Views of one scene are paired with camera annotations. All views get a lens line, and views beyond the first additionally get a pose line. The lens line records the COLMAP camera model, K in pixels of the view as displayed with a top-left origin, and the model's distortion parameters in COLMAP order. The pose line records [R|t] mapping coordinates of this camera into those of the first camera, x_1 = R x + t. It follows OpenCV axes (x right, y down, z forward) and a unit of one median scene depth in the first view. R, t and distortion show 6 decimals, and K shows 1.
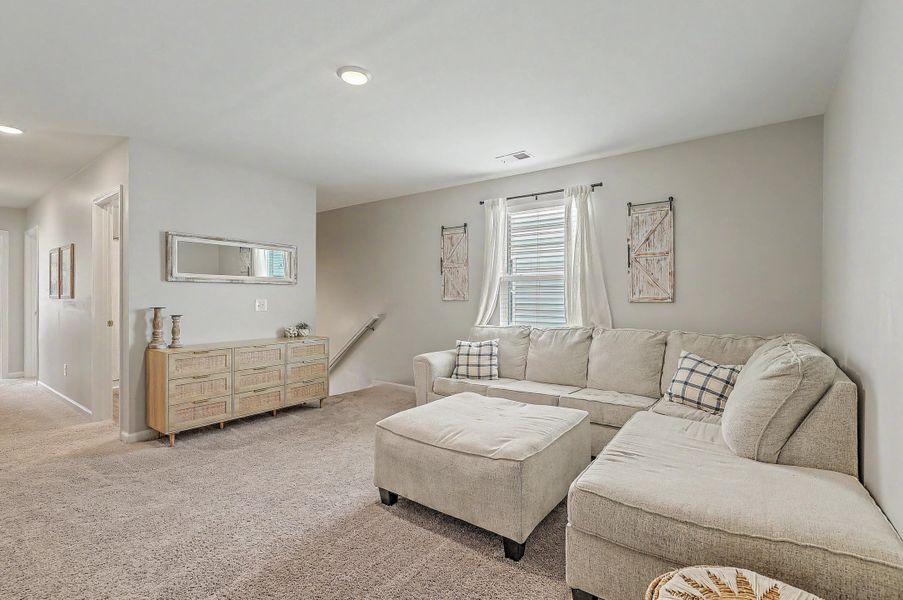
lens RADIAL K [[413.9, 0, 454.4], [0, 413.9, 298.6], [0, 0, 1]] dist [0.000300, 0.000551]
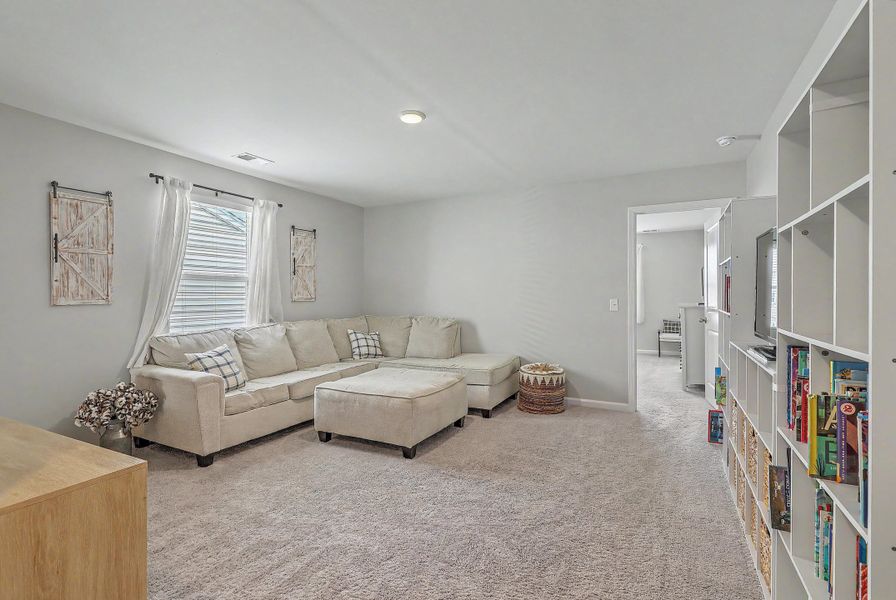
lens RADIAL K [[410.7, 0, 453.9], [0, 410.7, 298.9], [0, 0, 1]] dist [0.000300, 0.000551]
pose [[-0.136909, -0.008644, 0.990546, -0.879234], [0.003751, 0.999950, 0.009245, -0.008792], [-0.990577, 0.004981, -0.136870, 0.630981]]
